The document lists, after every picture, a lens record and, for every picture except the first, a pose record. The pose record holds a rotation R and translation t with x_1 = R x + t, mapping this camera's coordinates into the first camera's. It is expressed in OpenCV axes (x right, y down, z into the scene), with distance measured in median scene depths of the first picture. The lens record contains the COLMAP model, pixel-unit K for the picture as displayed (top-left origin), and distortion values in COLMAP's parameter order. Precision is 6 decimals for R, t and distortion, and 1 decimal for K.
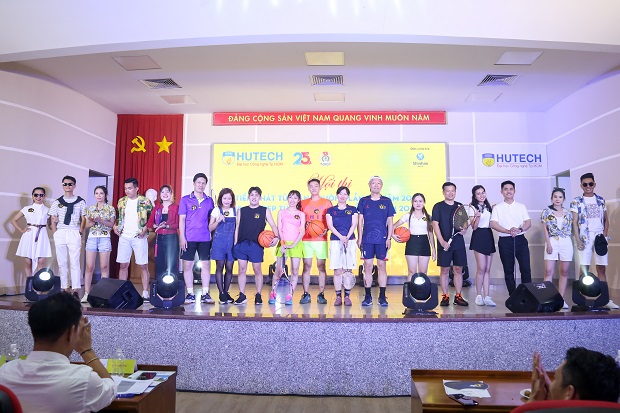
lens RADIAL K [[503.0, 0, 323.7], [0, 503.0, 182.6], [0, 0, 1]] dist [-0.099634, 0.077855]
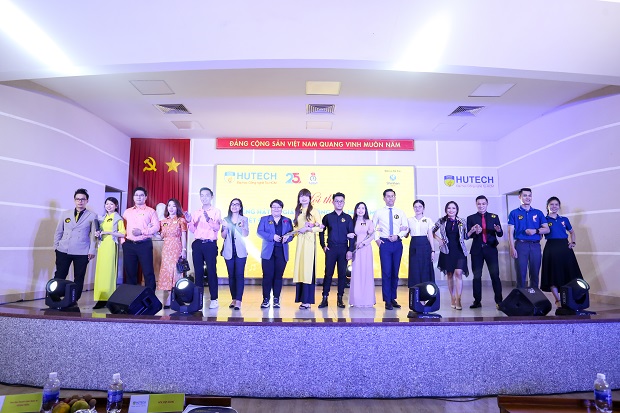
lens RADIAL K [[388.5, 0, 307.7], [0, 388.5, 202.7], [0, 0, 1]] dist [-0.038140, 0.049721]
pose [[0.998630, 0.007220, 0.051836, -0.056014], [-0.007212, 0.999974, -0.000338, 0.009584], [-0.051837, -0.000036, 0.998656, 0.091640]]
